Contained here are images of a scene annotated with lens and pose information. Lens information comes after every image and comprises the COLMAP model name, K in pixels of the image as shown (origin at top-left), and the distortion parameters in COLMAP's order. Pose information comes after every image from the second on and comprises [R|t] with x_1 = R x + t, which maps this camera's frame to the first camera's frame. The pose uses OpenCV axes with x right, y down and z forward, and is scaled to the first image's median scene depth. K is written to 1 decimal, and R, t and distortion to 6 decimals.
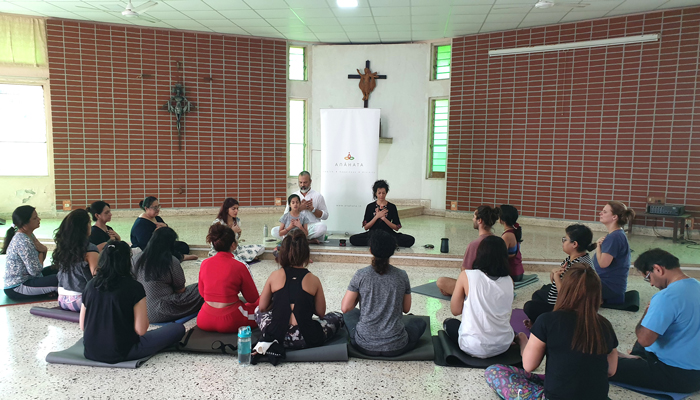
lens RADIAL K [[518.8, 0, 343.2], [0, 518.8, 213.5], [0, 0, 1]] dist [0.059534, -0.083853]
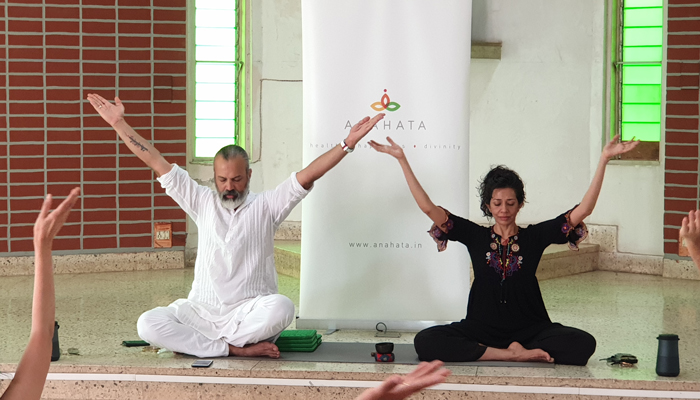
lens RADIAL K [[1682.3, 0, 332.8], [0, 1682.3, 202.1], [0, 0, 1]] dist [0.014914, 0.775593]
pose [[0.999907, -0.010709, 0.008437, -0.026077], [0.011050, 0.999079, -0.041473, 0.002004], [-0.007985, 0.041562, 0.999104, -0.091561]]
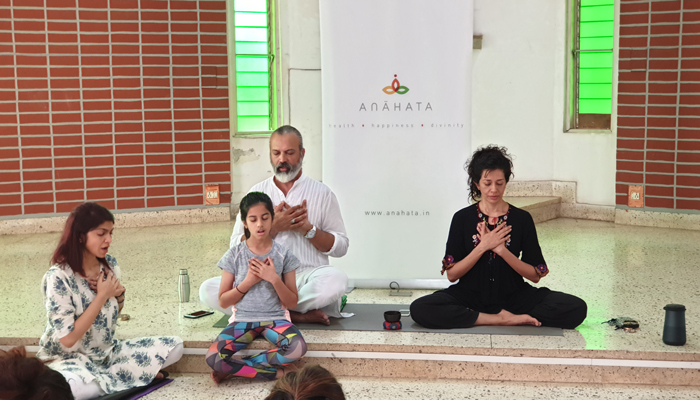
lens RADIAL K [[1019.5, 0, 348.0], [0, 1019.5, 204.3], [0, 0, 1]] dist [0.122776, -0.685339]
pose [[0.999592, -0.025871, 0.012066, -0.027419], [0.025696, 0.999565, 0.014445, -0.026044], [-0.012435, -0.014129, 0.999823, 0.186083]]
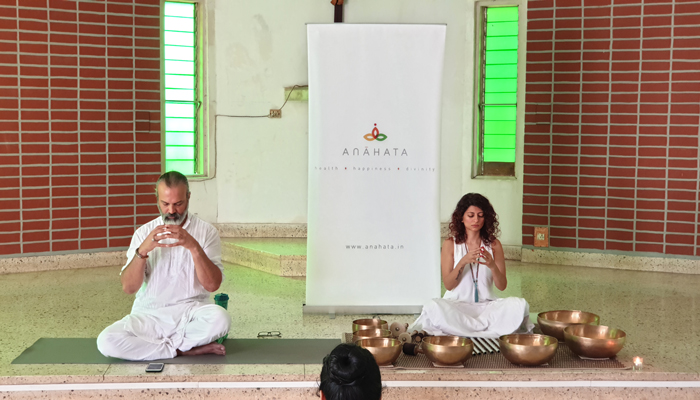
lens RADIAL K [[1001.8, 0, 327.5], [0, 1001.8, 198.5], [0, 0, 1]] dist [-0.011986, 0.110701]
pose [[0.981676, -0.020762, 0.189423, -0.139720], [0.026802, 0.999209, -0.029377, -0.027745], [-0.188663, 0.033916, 0.981456, 0.170904]]
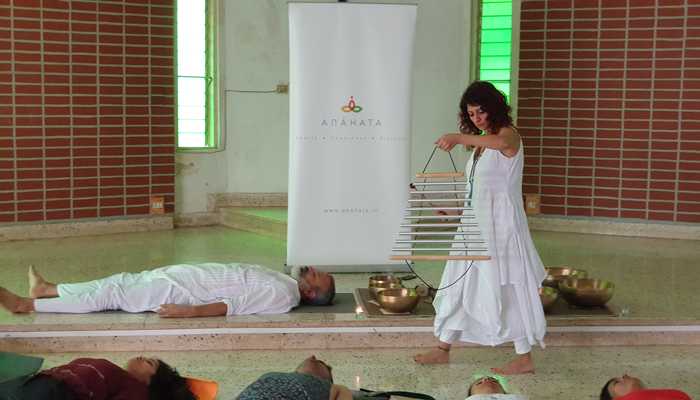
lens RADIAL K [[1002.8, 0, 338.8], [0, 1002.8, 197.5], [0, 0, 1]] dist [-0.010583, 0.108481]
pose [[0.976217, -0.025645, 0.215274, -0.169179], [0.028503, 0.999542, -0.010183, -0.017417], [-0.214914, 0.016077, 0.976501, 0.121817]]
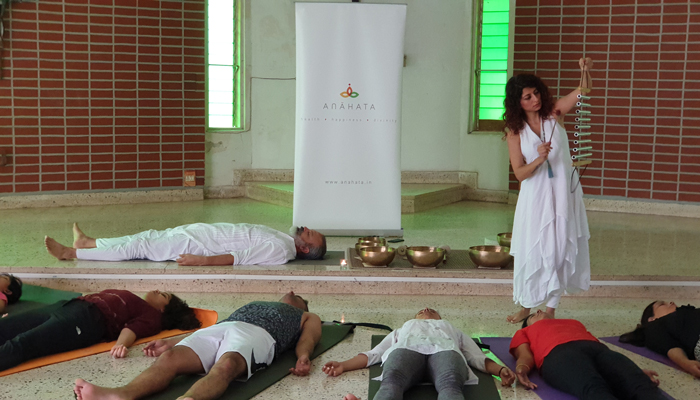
lens RADIAL K [[995.1, 0, 336.7], [0, 995.1, 199.5], [0, 0, 1]] dist [0.016316, 0.033084]
pose [[0.986558, -0.015010, 0.162718, -0.151039], [0.014437, 0.999885, 0.004708, -0.005113], [-0.162770, -0.002295, 0.986661, 0.008579]]
